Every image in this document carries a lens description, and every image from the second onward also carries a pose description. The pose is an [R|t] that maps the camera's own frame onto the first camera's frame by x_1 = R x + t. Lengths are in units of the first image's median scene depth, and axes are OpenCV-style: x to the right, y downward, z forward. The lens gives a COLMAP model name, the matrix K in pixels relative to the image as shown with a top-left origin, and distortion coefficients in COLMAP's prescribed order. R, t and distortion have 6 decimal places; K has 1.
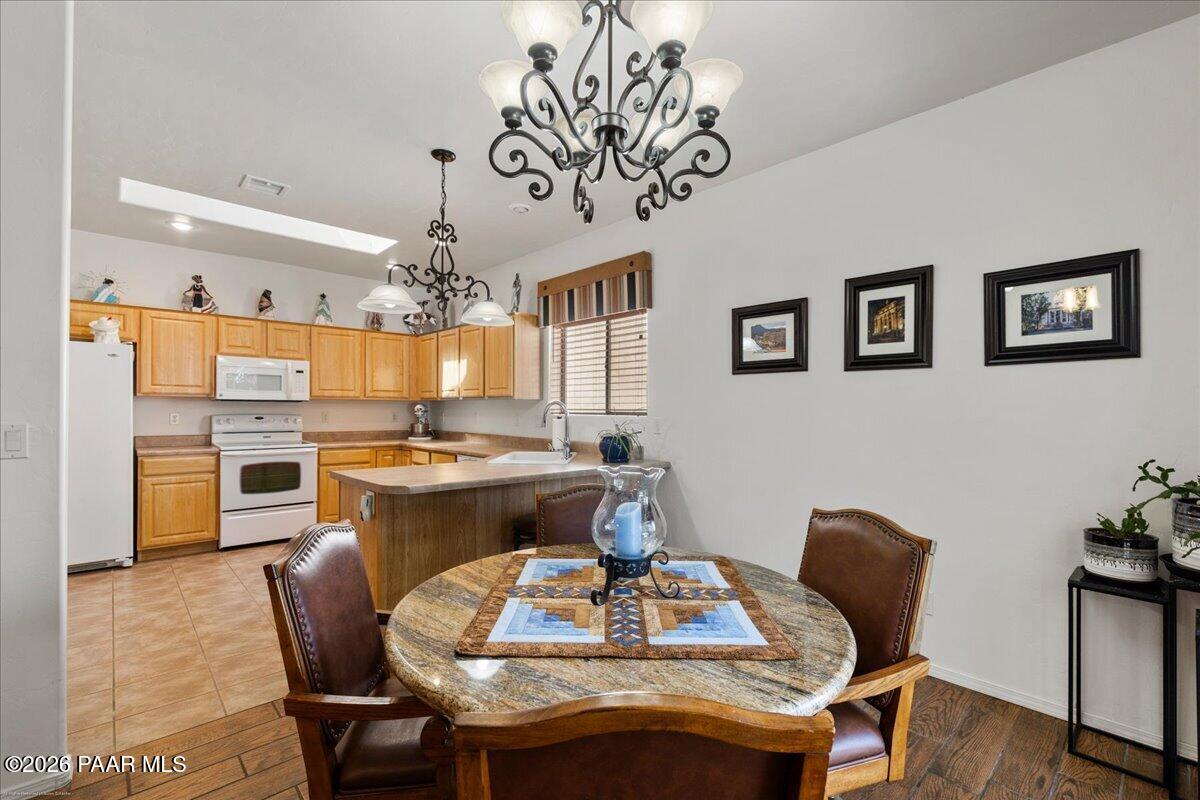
lens RADIAL K [[521.5, 0, 604.8], [0, 521.5, 410.0], [0, 0, 1]] dist [-0.004378, 0.001939]
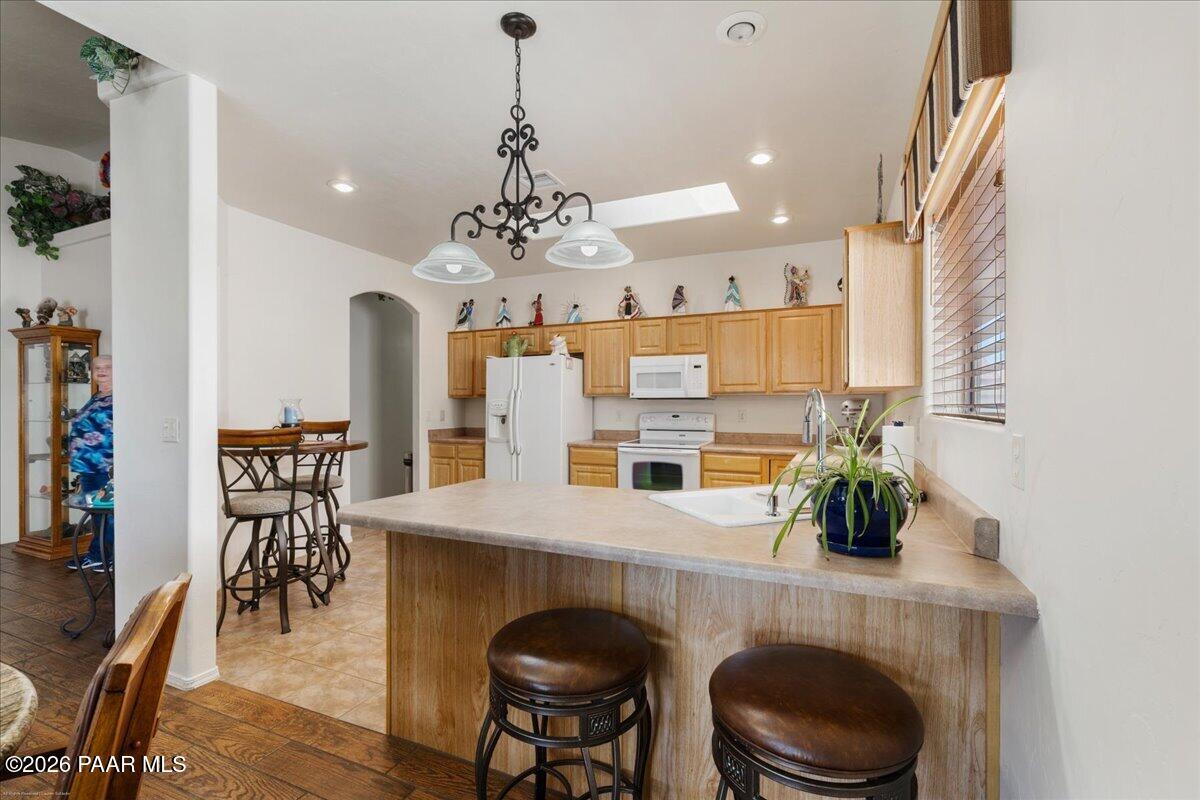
lens RADIAL K [[521.5, 0, 614.1], [0, 521.5, 408.5], [0, 0, 1]] dist [-0.004378, 0.001939]
pose [[0.384364, 0.000066, -0.923182, 0.259112], [0.000378, 1.000000, 0.000229, 0.000757], [0.923182, -0.000437, 0.384364, 0.628148]]
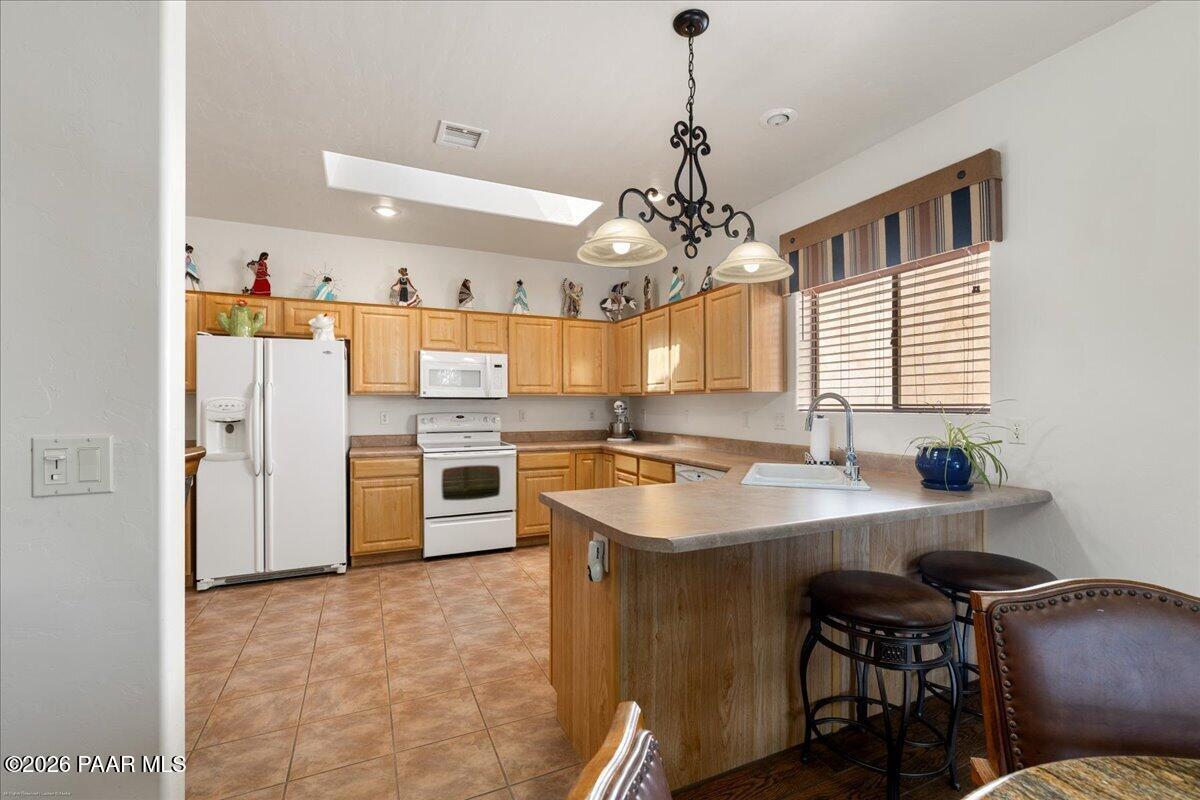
lens RADIAL K [[521.5, 0, 597.4], [0, 521.5, 405.0], [0, 0, 1]] dist [-0.004378, 0.001939]
pose [[0.944099, -0.007706, -0.329573, -0.151960], [0.006982, 0.999970, -0.003379, -0.001268], [0.329590, 0.000889, 0.944124, 0.245633]]
